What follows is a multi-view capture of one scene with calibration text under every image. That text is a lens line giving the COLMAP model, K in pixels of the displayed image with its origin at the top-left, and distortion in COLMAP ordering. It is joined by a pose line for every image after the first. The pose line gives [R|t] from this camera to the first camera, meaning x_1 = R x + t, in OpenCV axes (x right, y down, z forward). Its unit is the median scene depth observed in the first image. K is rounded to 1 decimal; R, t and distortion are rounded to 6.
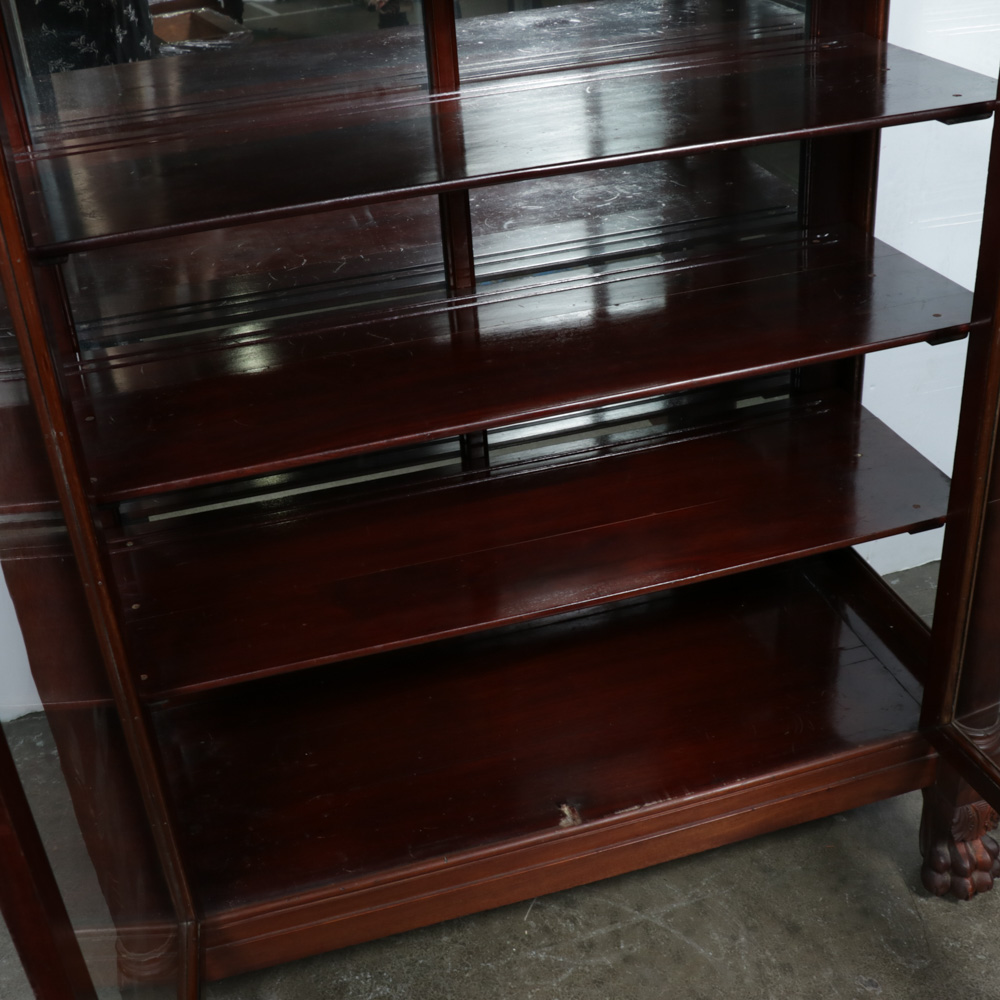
lens RADIAL K [[1349.1, 0, 503.6], [0, 1349.1, 497.7], [0, 0, 1]] dist [-0.067165, 0.000000]
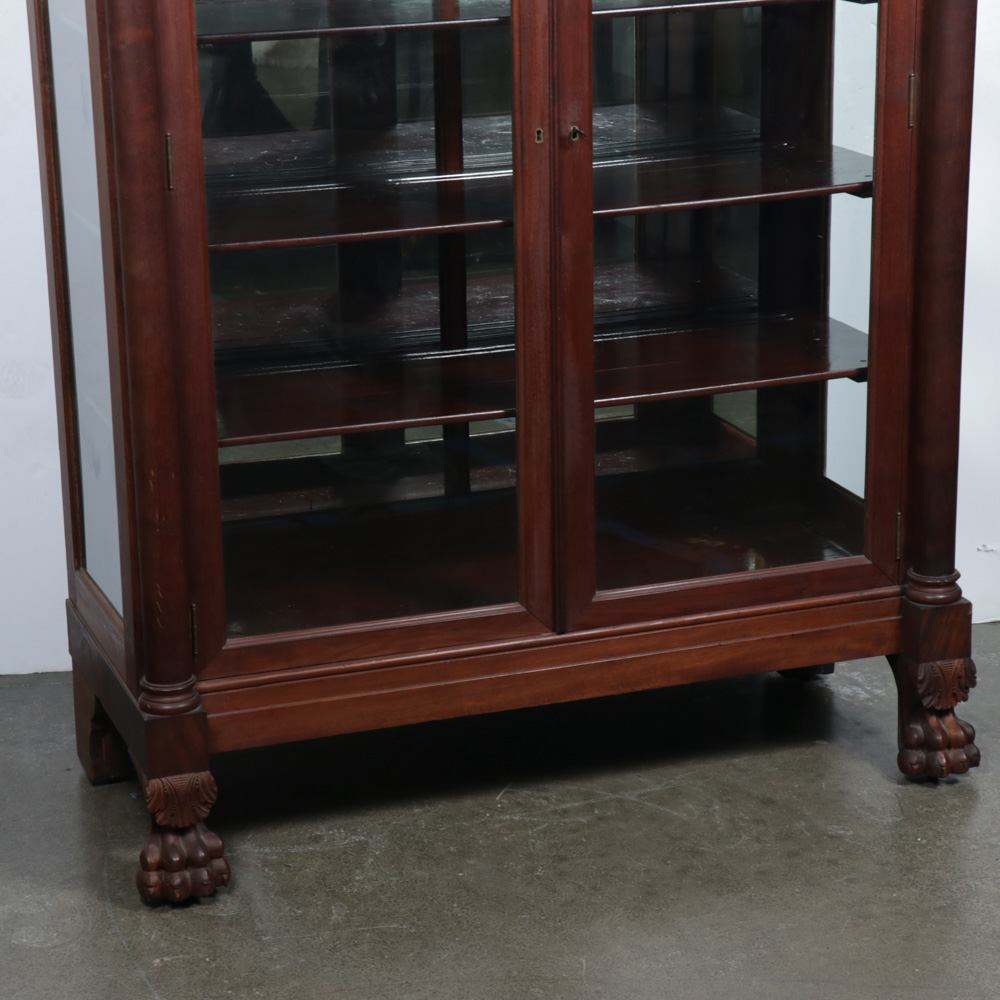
lens RADIAL K [[2836.7, 0, 494.6], [0, 2836.7, 505.3], [0, 0, 1]] dist [0.190489, 0.000000]
pose [[0.997833, 0.024121, 0.061217, -0.121807], [-0.007132, 0.964550, -0.263805, 0.674075], [-0.065410, 0.262797, 0.962632, -1.090080]]
